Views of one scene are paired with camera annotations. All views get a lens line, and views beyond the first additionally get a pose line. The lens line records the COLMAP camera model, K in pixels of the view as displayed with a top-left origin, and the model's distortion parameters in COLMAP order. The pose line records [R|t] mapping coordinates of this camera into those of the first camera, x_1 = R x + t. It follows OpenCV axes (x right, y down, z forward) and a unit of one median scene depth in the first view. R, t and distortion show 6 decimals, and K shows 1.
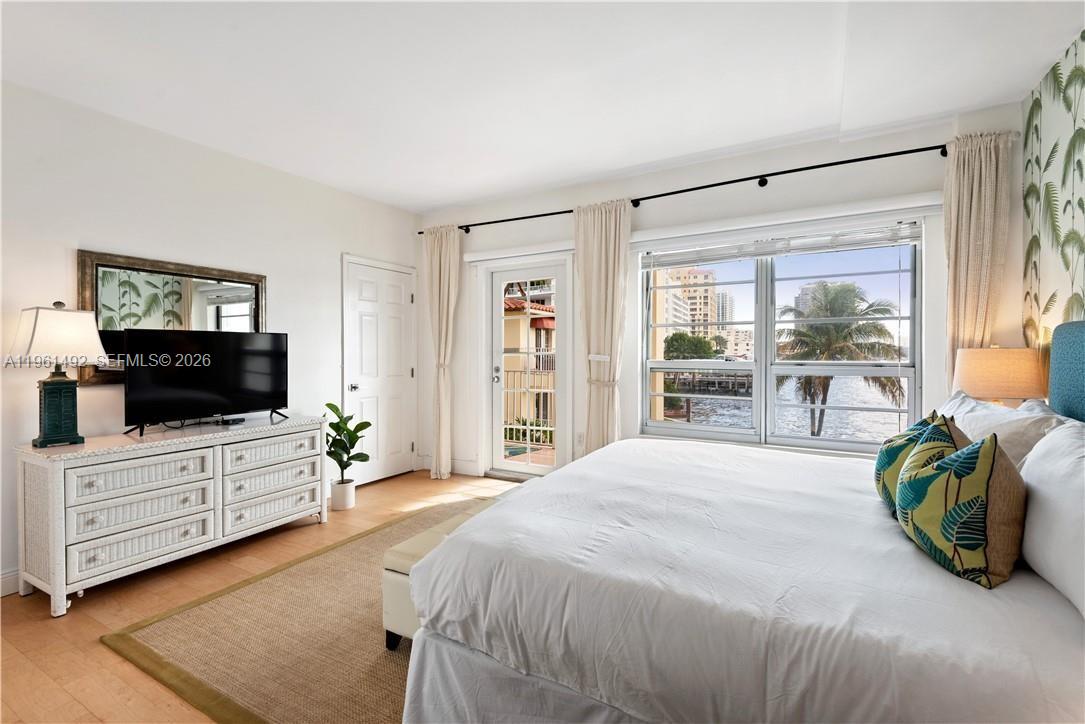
lens RADIAL K [[478.9, 0, 542.5], [0, 478.9, 362.0], [0, 0, 1]] dist [-0.000528, -0.000252]
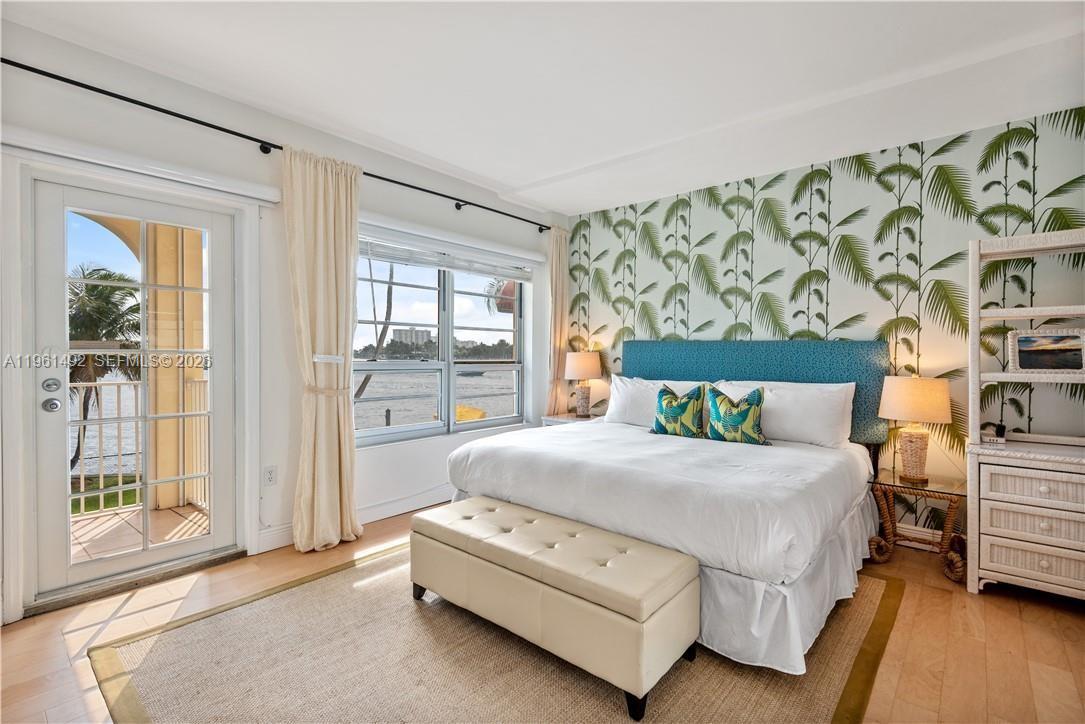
lens RADIAL K [[478.9, 0, 542.5], [0, 478.9, 362.0], [0, 0, 1]] dist [-0.000528, -0.000252]
pose [[0.205976, -0.013490, 0.978464, -0.593380], [0.009046, 0.999889, 0.011881, -0.009670], [-0.978515, 0.006404, 0.206075, 0.527633]]
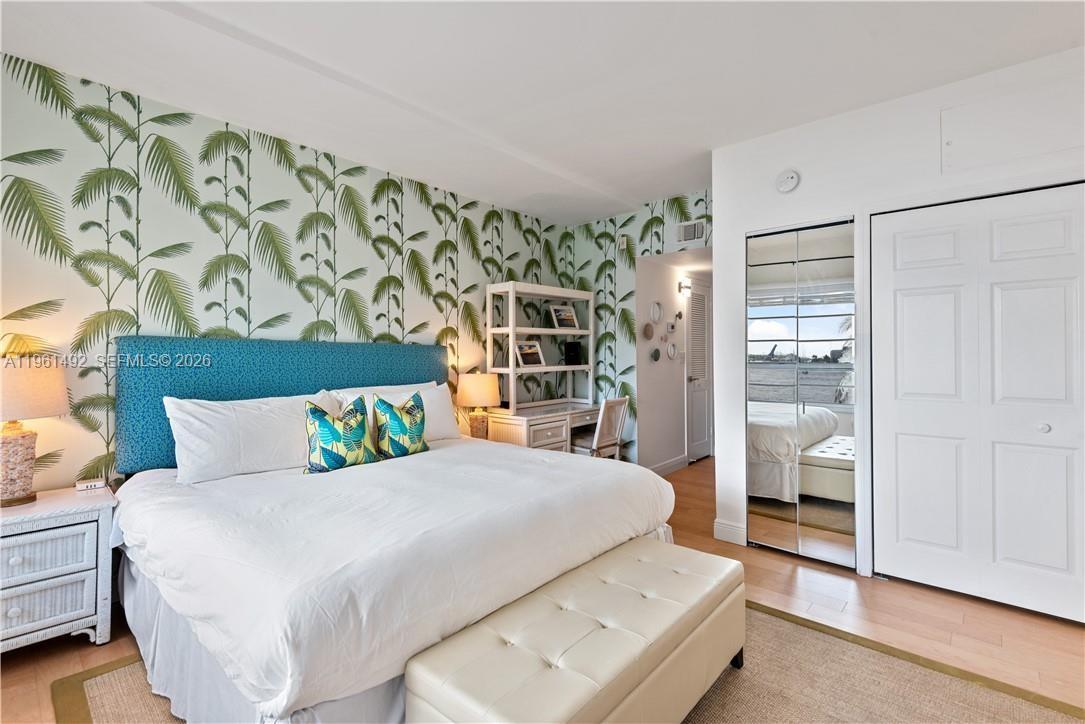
lens RADIAL K [[501.5, 0, 546.6], [0, 501.5, 347.1], [0, 0, 1]] dist [0.018403, -0.000165]
pose [[-0.976938, 0.003415, 0.213494, -0.096111], [0.004220, 0.999986, 0.003315, -0.030711], [-0.213480, 0.004139, -0.976939, 1.114913]]
